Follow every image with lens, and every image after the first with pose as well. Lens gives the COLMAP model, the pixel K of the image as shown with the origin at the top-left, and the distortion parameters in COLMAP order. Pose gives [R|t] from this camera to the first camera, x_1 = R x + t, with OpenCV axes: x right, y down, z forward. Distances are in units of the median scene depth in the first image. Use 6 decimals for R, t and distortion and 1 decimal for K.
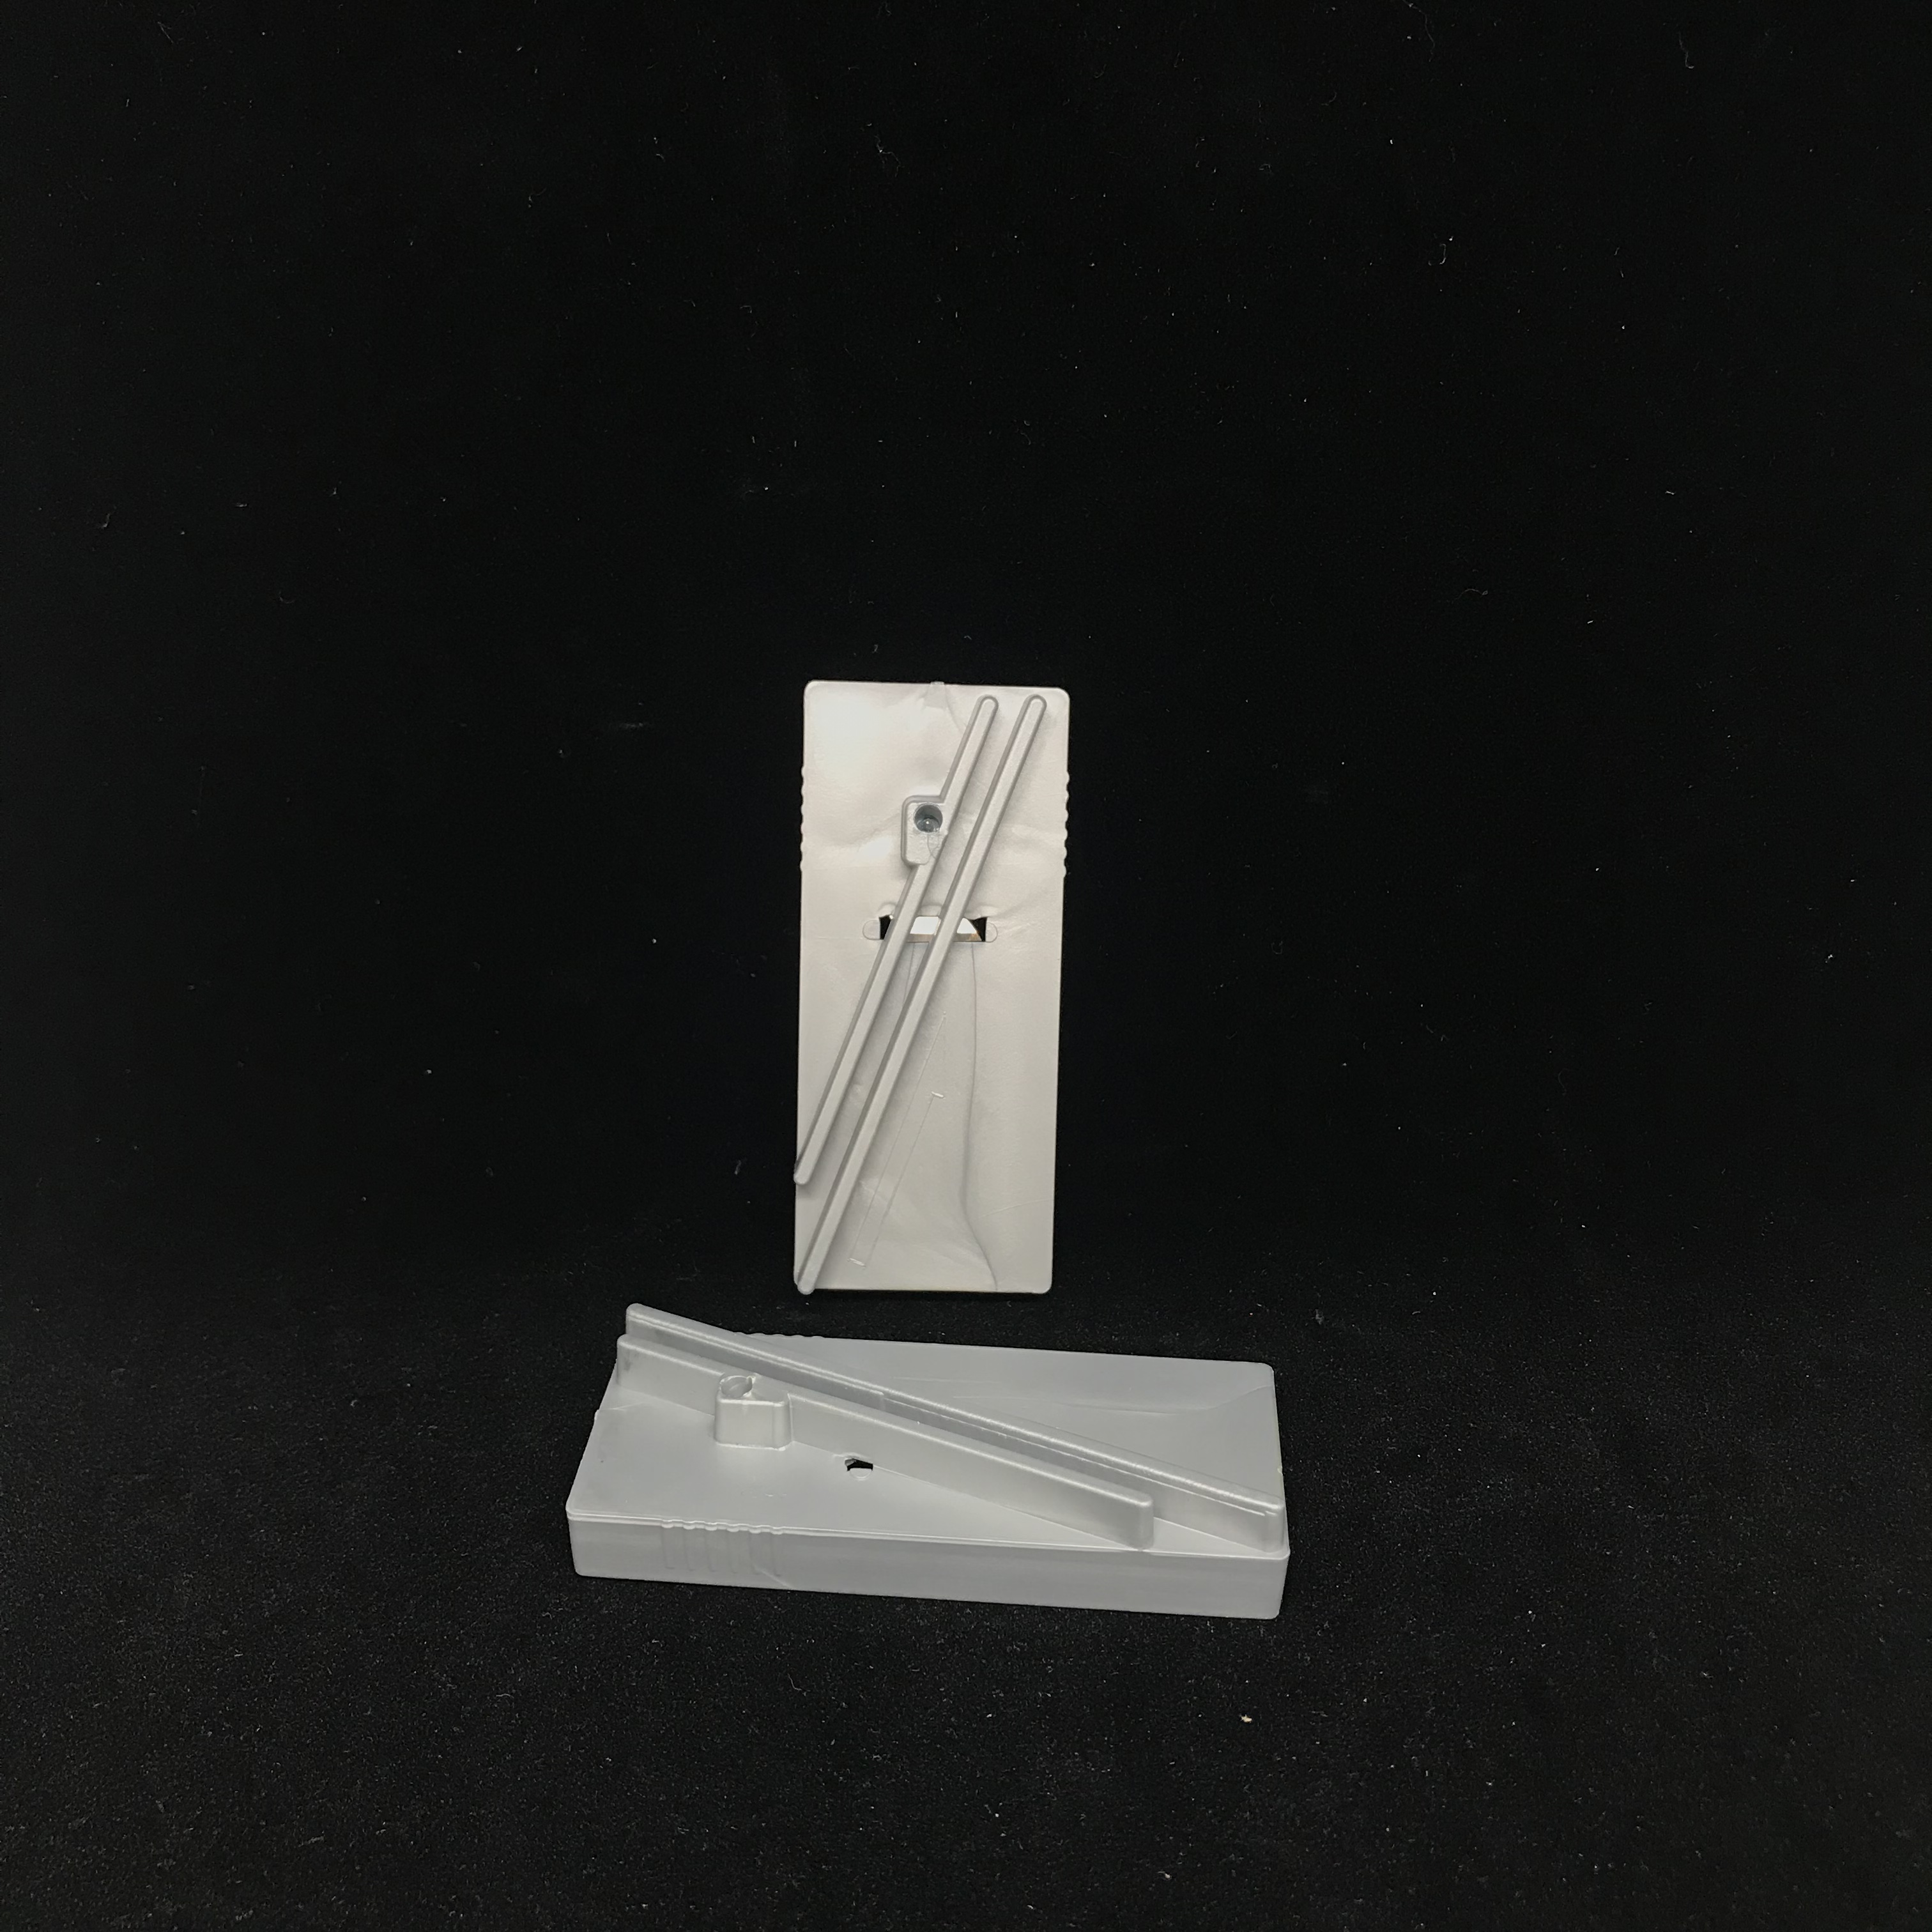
lens RADIAL K [[2547.7, 0, 952.4], [0, 2547.7, 968.0], [0, 0, 1]] dist [-0.020886, 0.000000]
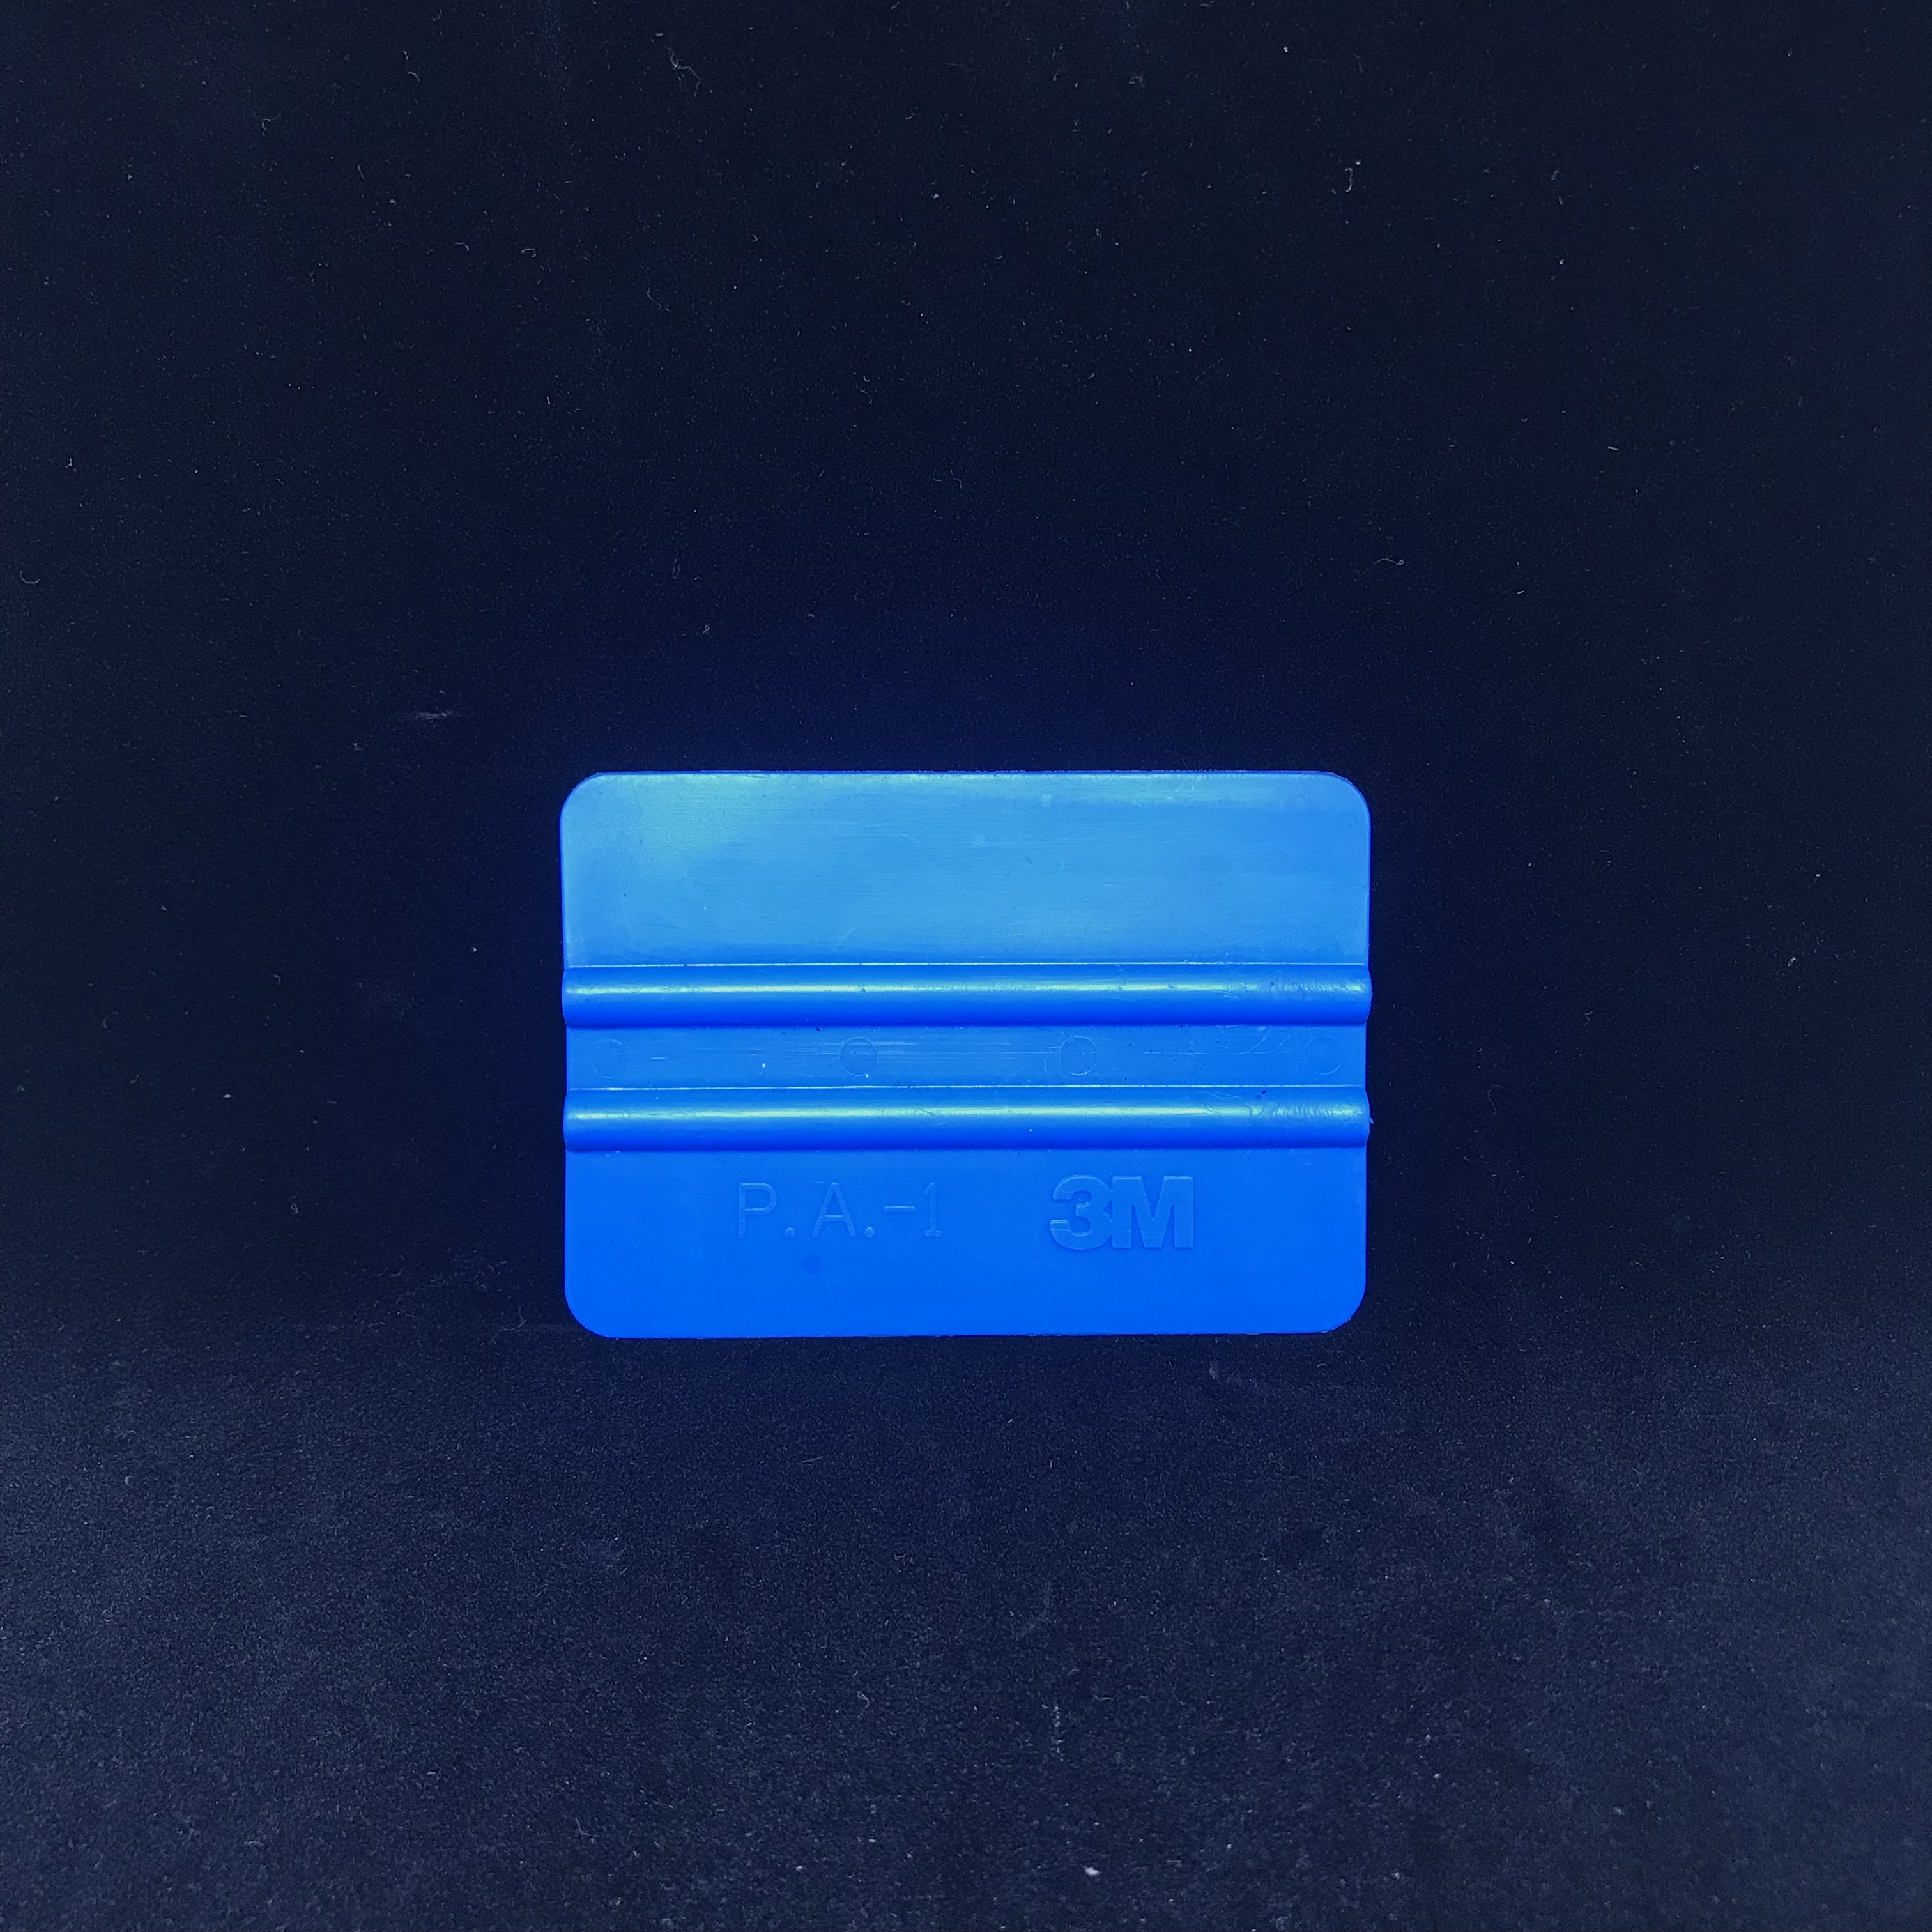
lens RADIAL K [[2547.7, 0, 946.1], [0, 2547.7, 961.9], [0, 0, 1]] dist [-0.020886, 0.000000]
pose [[0.999952, -0.003057, -0.009262, 0.068599], [0.003412, 0.999251, 0.038549, -0.049327], [0.009137, -0.038579, 0.999214, 0.122782]]
